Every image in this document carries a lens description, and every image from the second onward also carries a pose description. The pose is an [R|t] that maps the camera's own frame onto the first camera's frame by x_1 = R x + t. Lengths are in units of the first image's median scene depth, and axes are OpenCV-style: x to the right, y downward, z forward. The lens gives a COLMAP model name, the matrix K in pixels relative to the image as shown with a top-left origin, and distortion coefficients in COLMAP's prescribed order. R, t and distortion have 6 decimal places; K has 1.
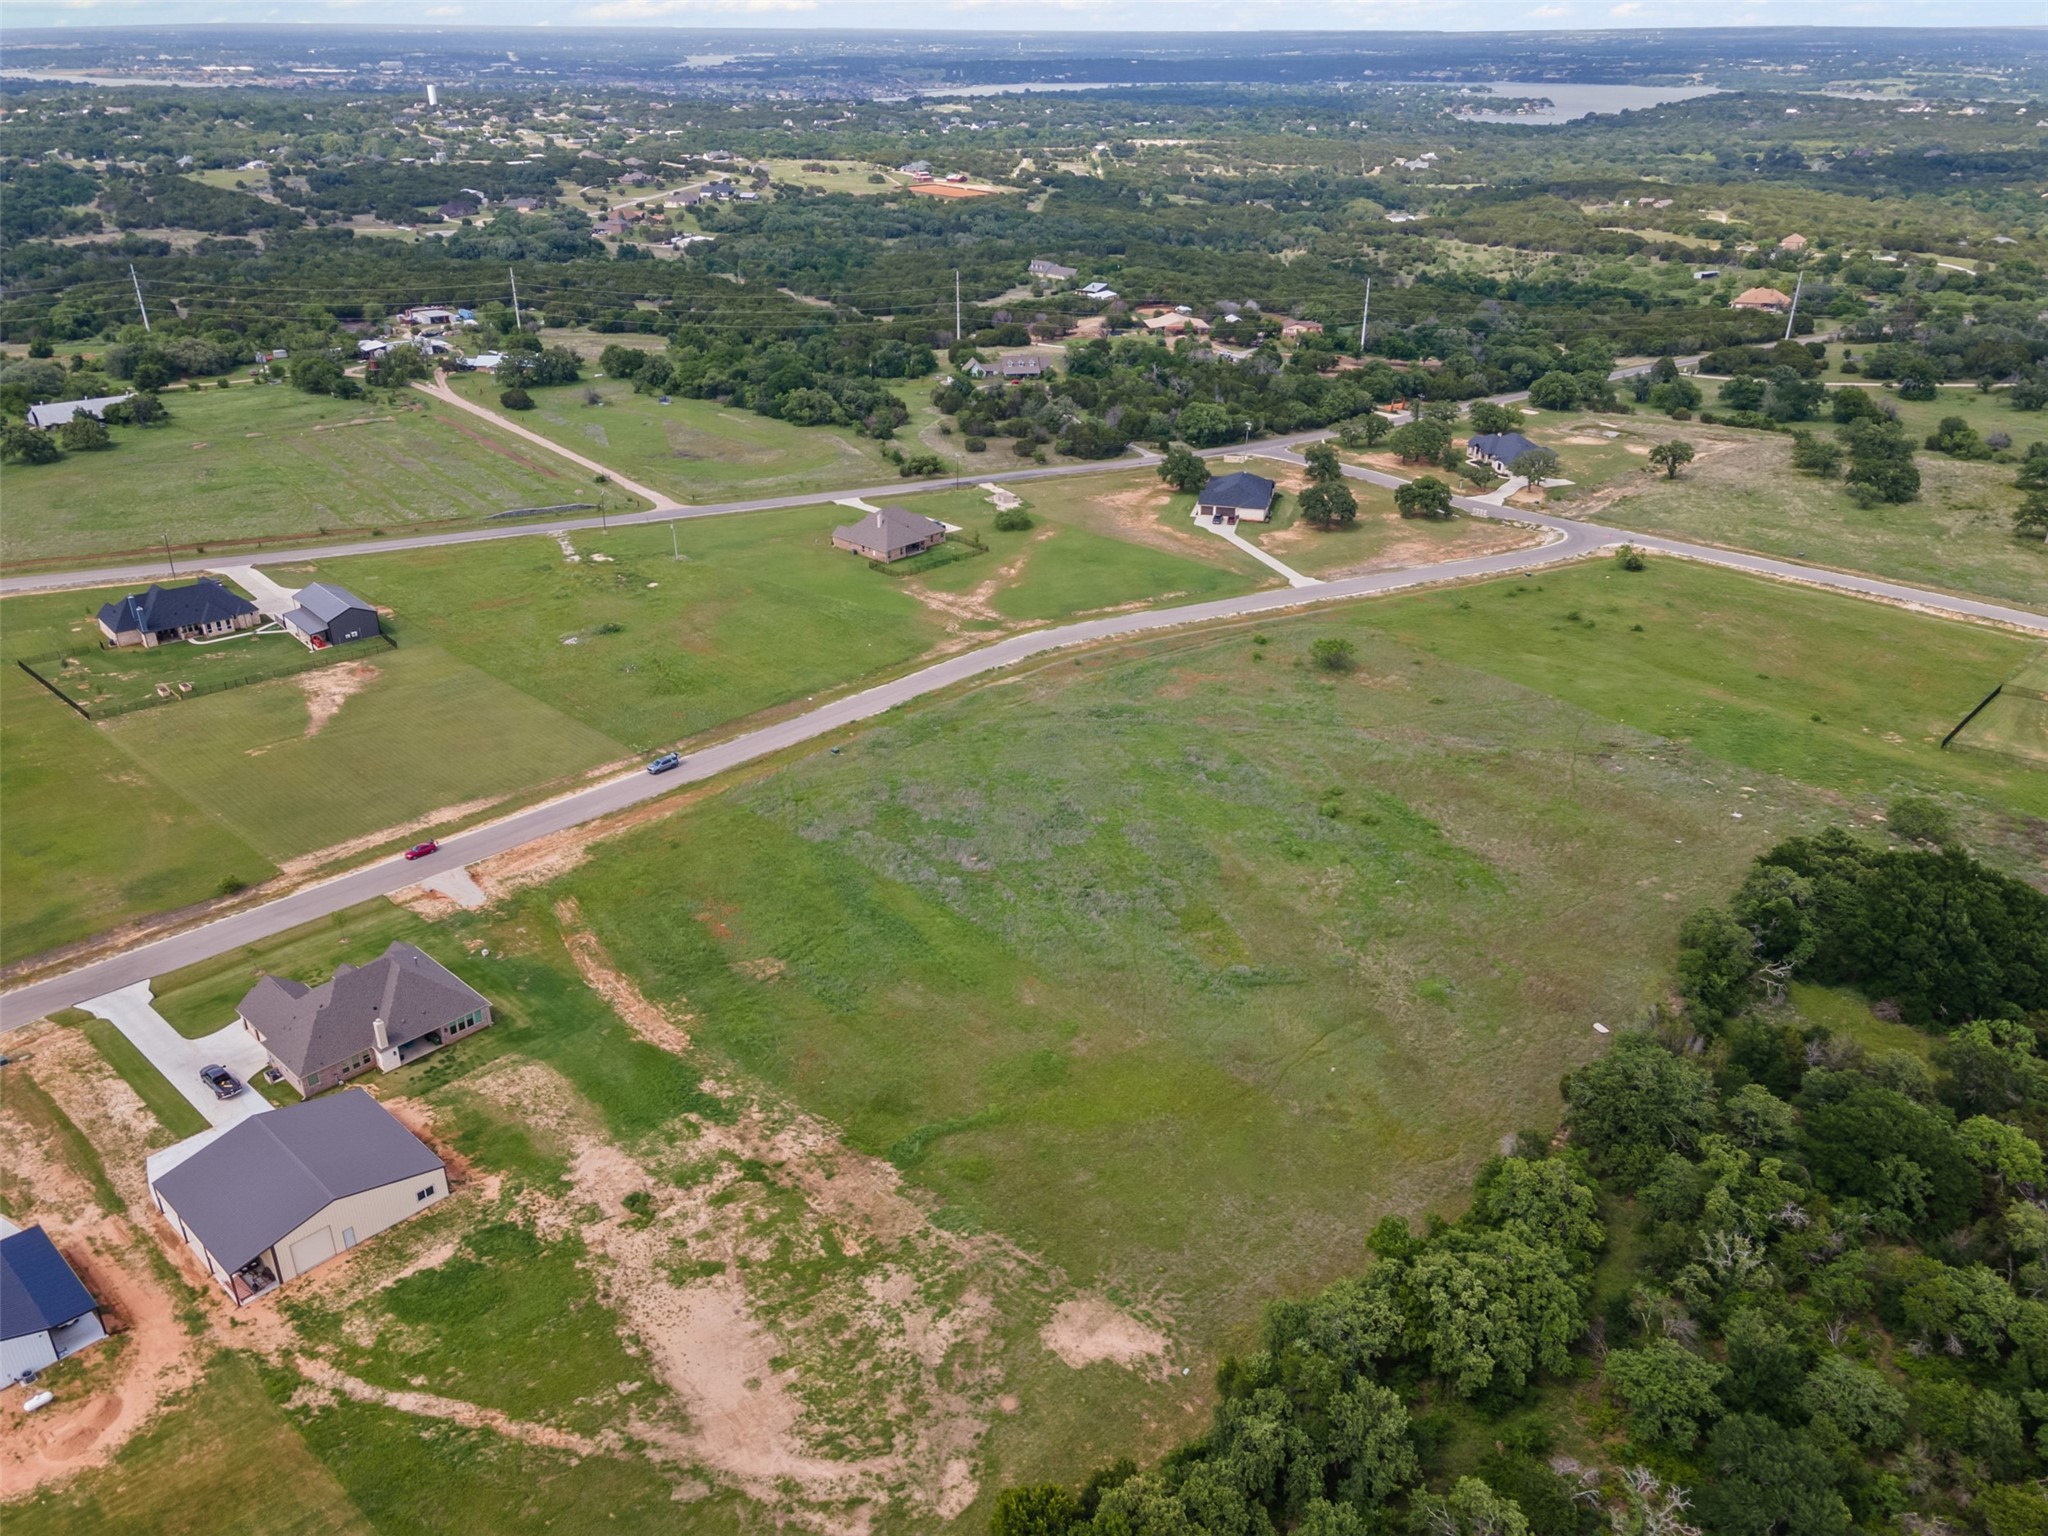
lens RADIAL K [[1546.5, 0, 1032.3], [0, 1546.5, 771.5], [0, 0, 1]] dist [0.018983, 0.060585]
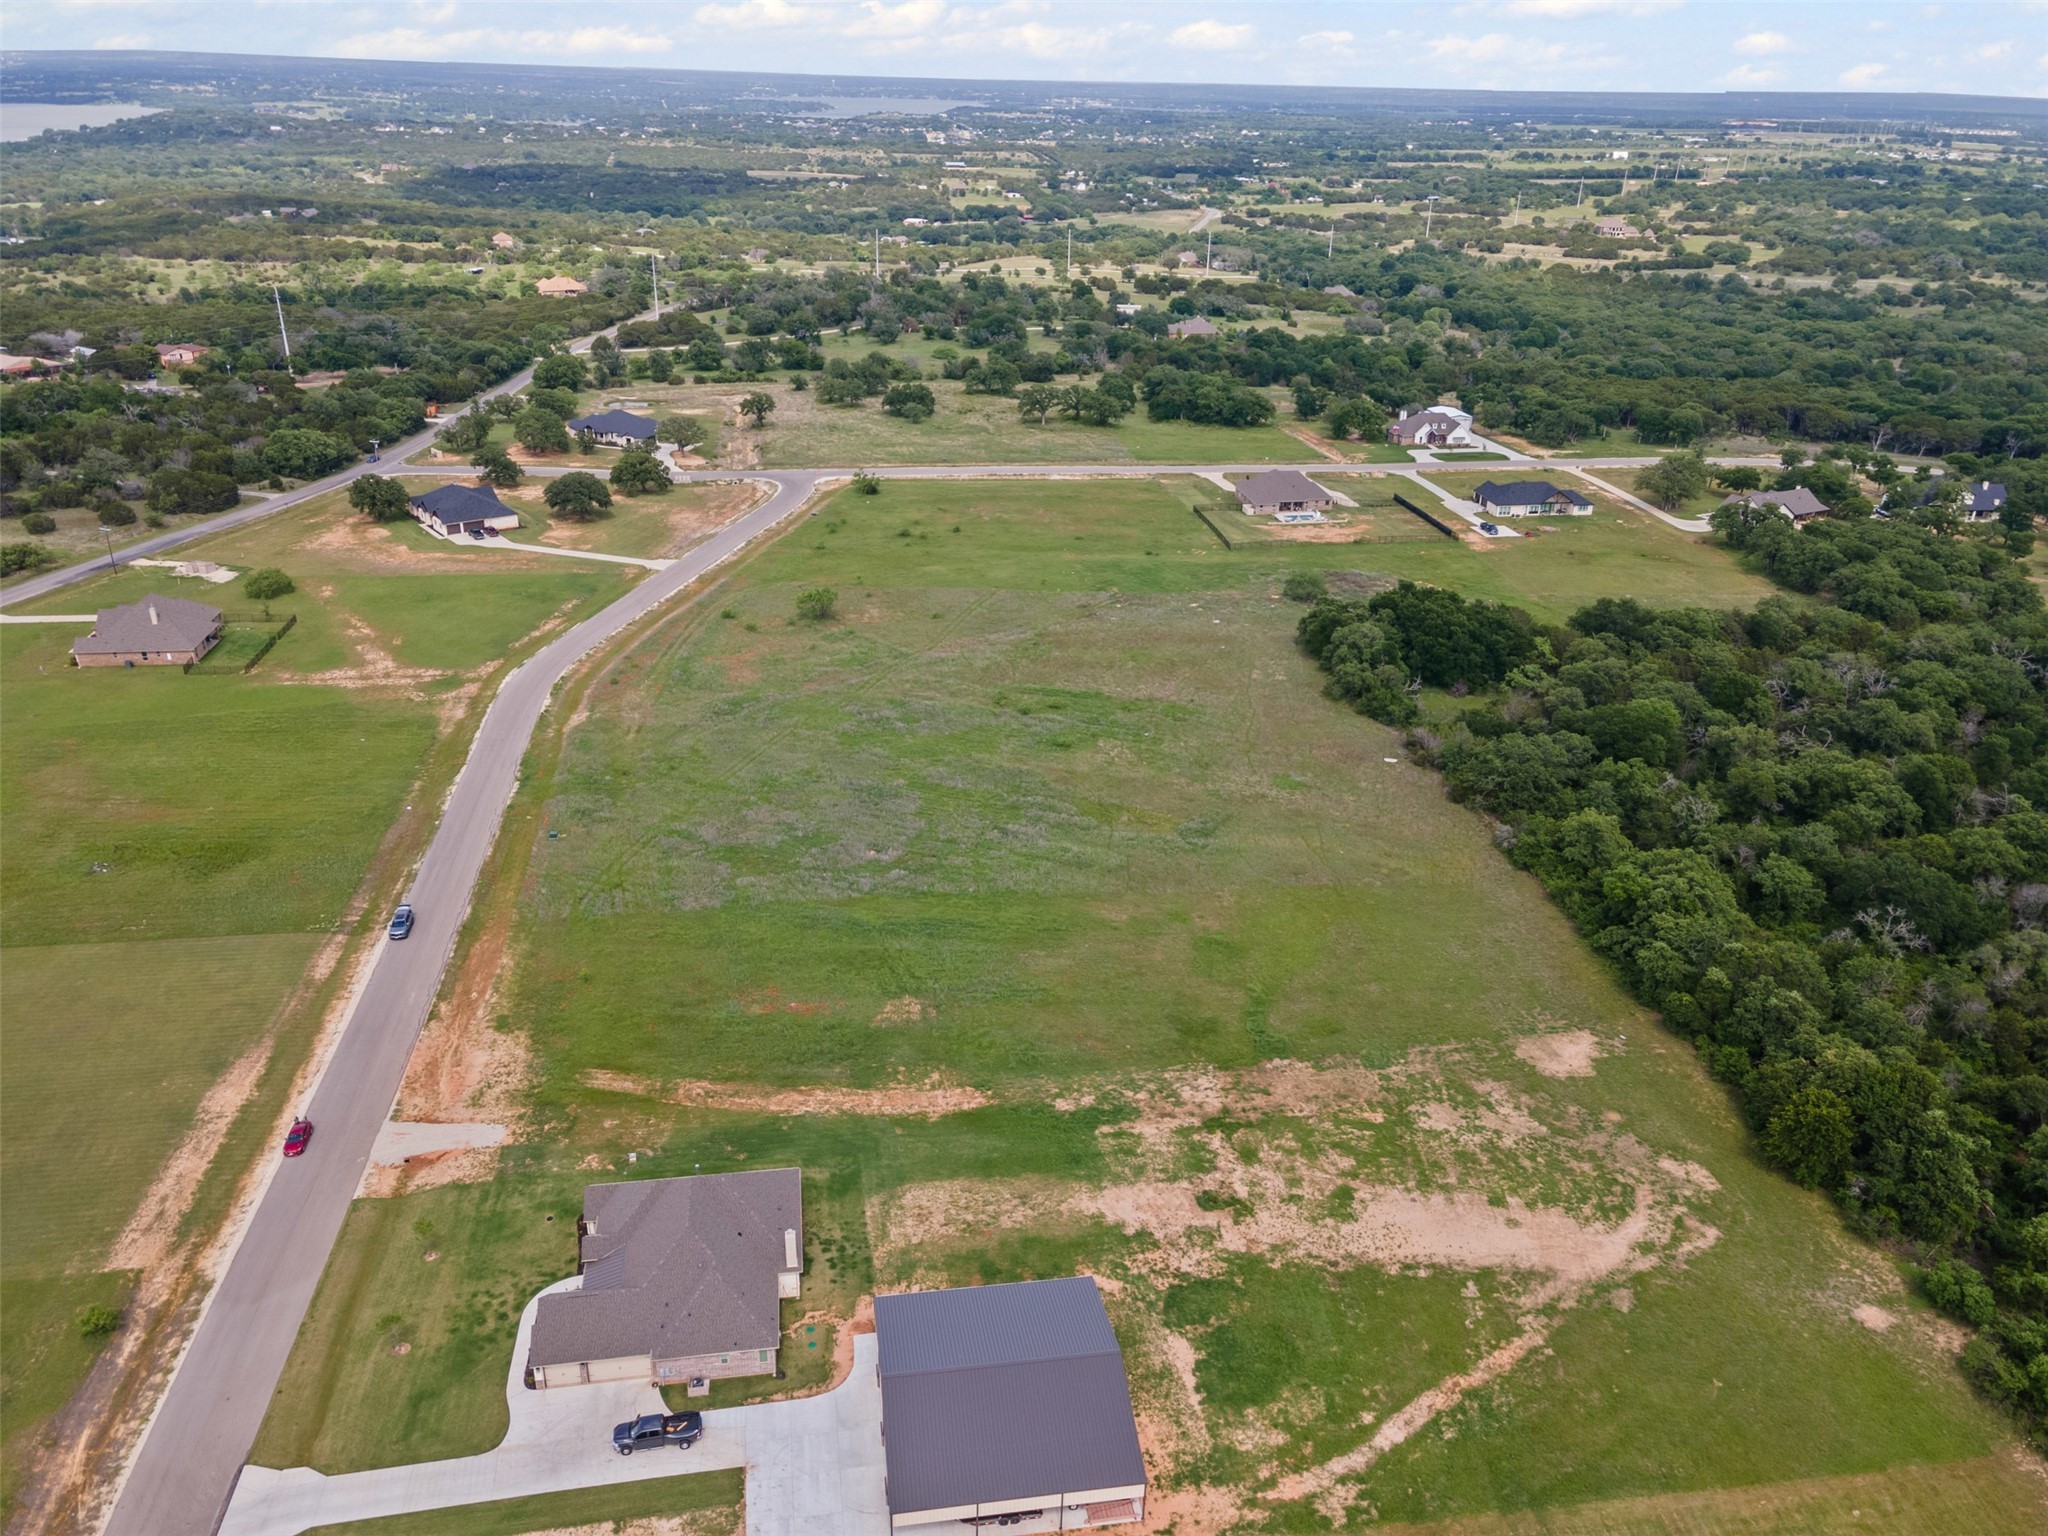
lens RADIAL K [[1494.6, 0, 1038.0], [0, 1494.6, 771.4], [0, 0, 1]] dist [0.037442, 0.009620]
pose [[0.612171, -0.322669, 0.721894, -0.618328], [0.324232, 0.935104, 0.143019, -0.087211], [-0.721194, 0.146509, 0.677063, 0.302078]]
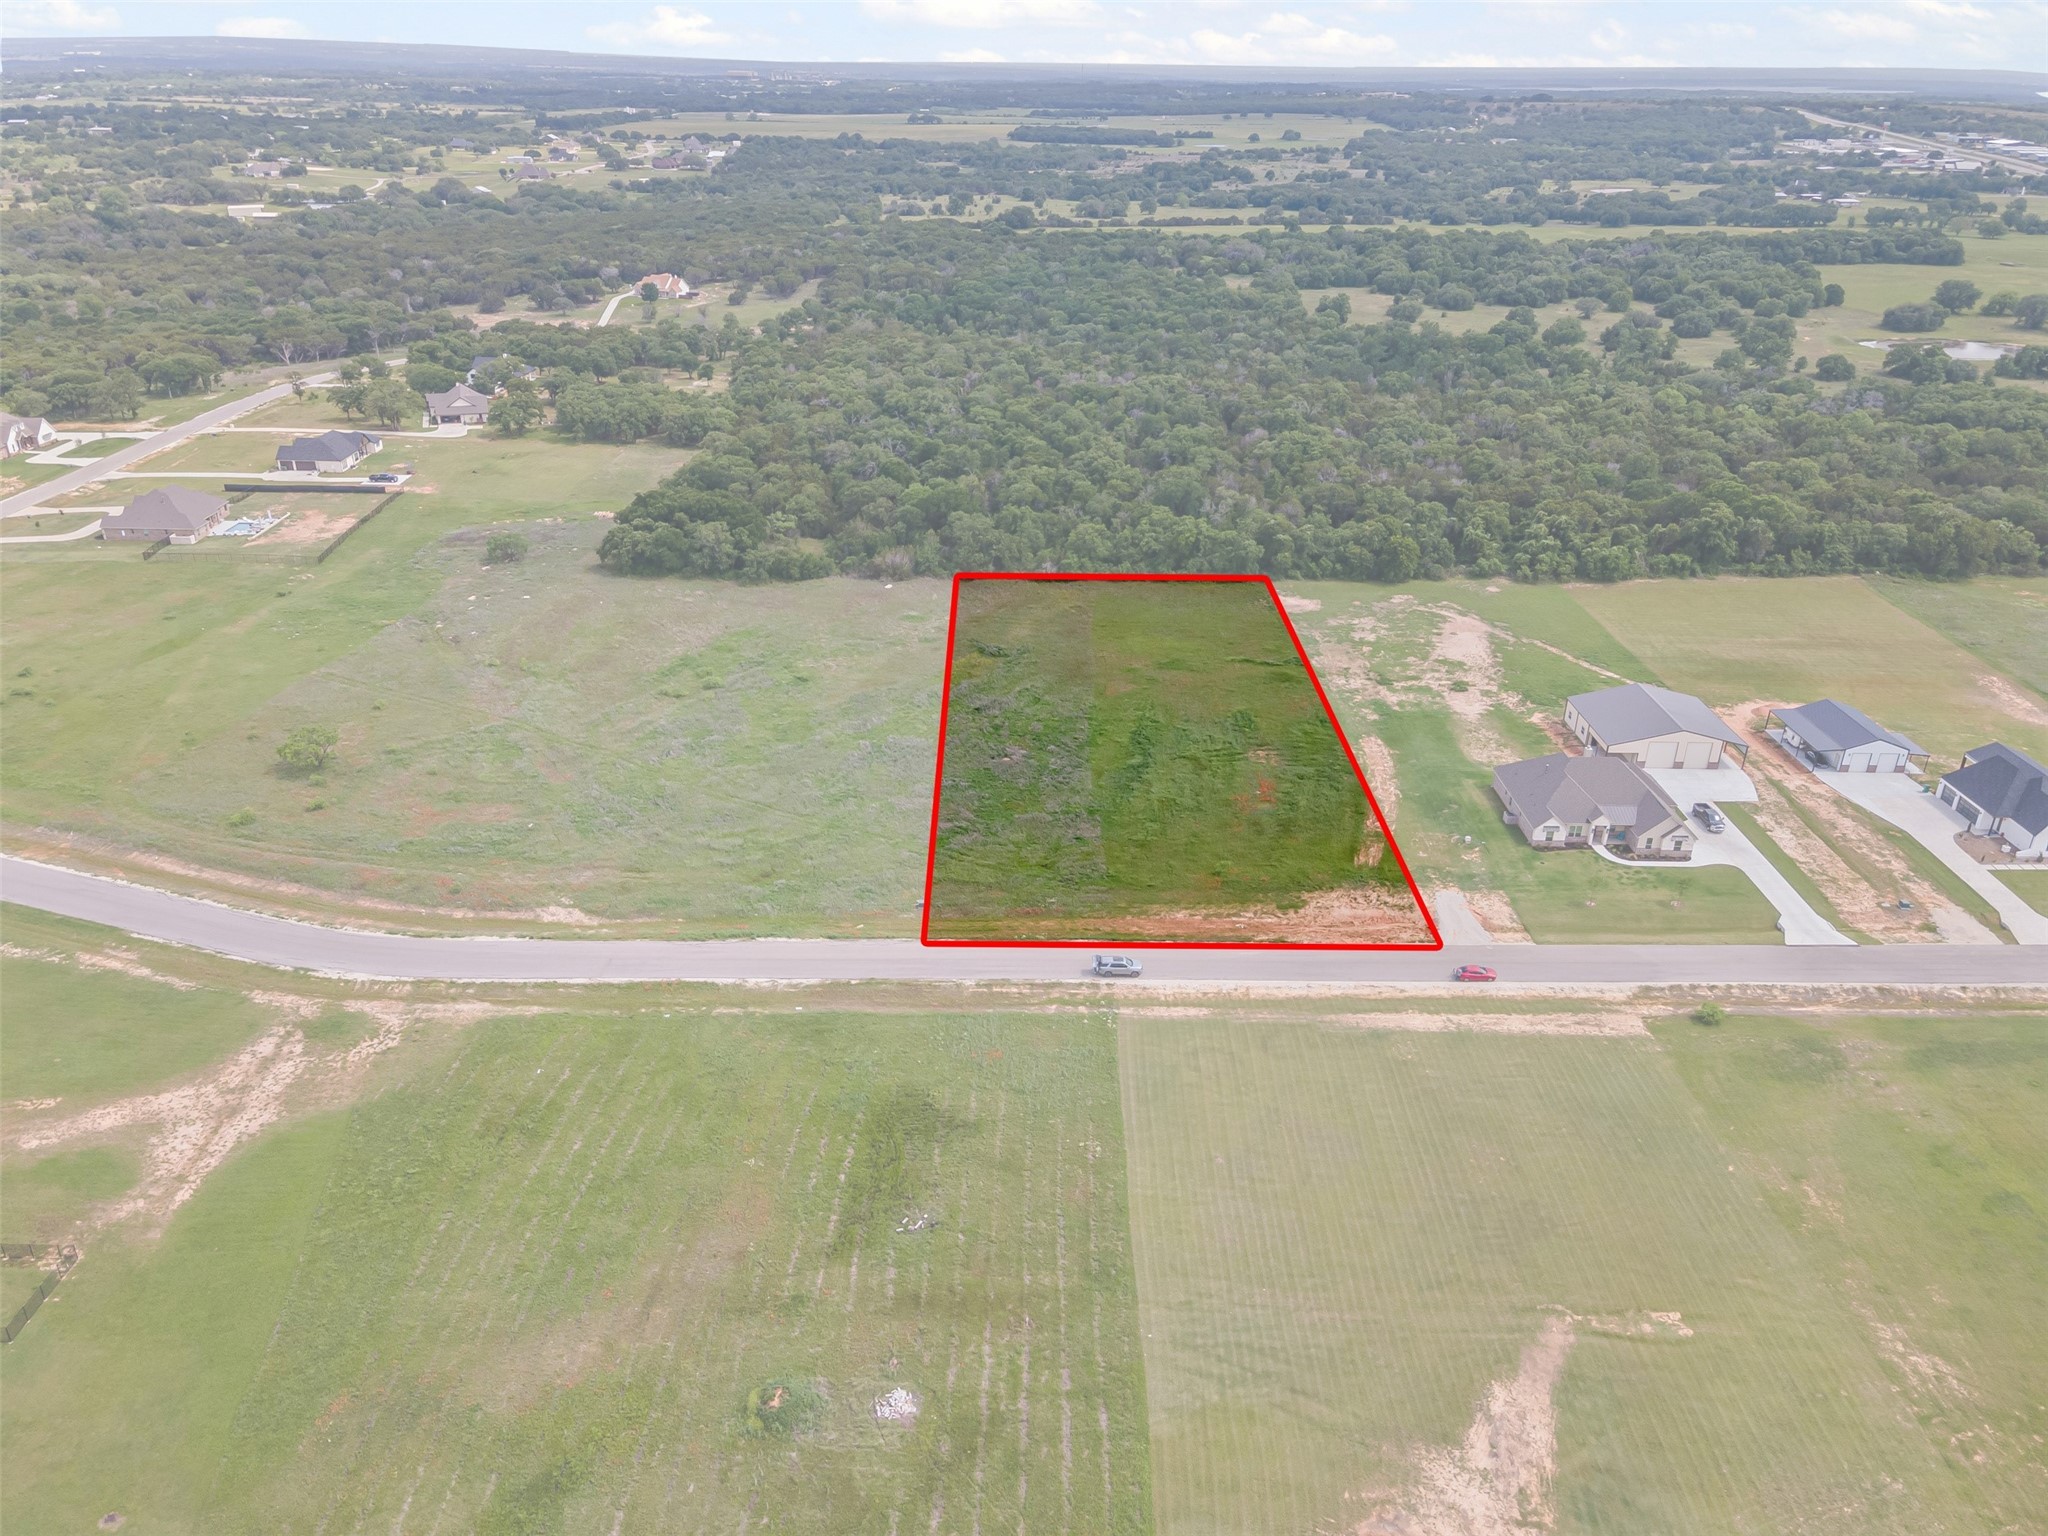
lens RADIAL K [[1494.6, 0, 1038.0], [0, 1494.6, 771.4], [0, 0, 1]] dist [0.037442, 0.009620]
pose [[-0.693510, -0.323178, 0.643894, -0.698049], [0.294583, 0.688413, 0.662804, -0.592680], [-0.657468, 0.649341, -0.382219, 1.371953]]
